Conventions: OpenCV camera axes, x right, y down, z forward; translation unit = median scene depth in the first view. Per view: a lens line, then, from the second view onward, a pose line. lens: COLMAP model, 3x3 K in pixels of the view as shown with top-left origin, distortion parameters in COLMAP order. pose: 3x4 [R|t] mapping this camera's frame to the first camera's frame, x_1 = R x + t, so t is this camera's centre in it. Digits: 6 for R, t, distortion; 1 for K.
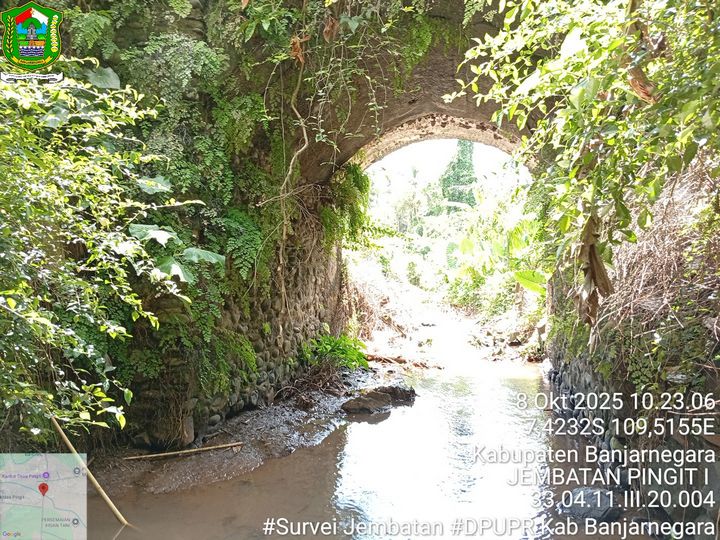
lens RADIAL K [[547.6, 0, 355.5], [0, 547.6, 268.7], [0, 0, 1]] dist [0.087135, -0.198791]
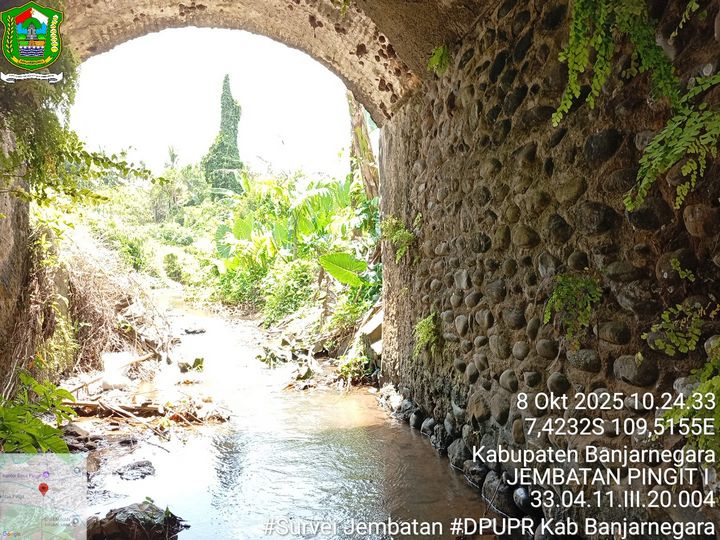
lens RADIAL K [[557.8, 0, 360.0], [0, 557.8, 270.0], [0, 0, 1]] dist [0.127033, -0.264476]
pose [[0.911113, -0.010815, 0.412015, 0.033334], [0.005796, 0.999893, 0.013427, 0.014900], [-0.412116, -0.009846, 0.911078, 0.302547]]
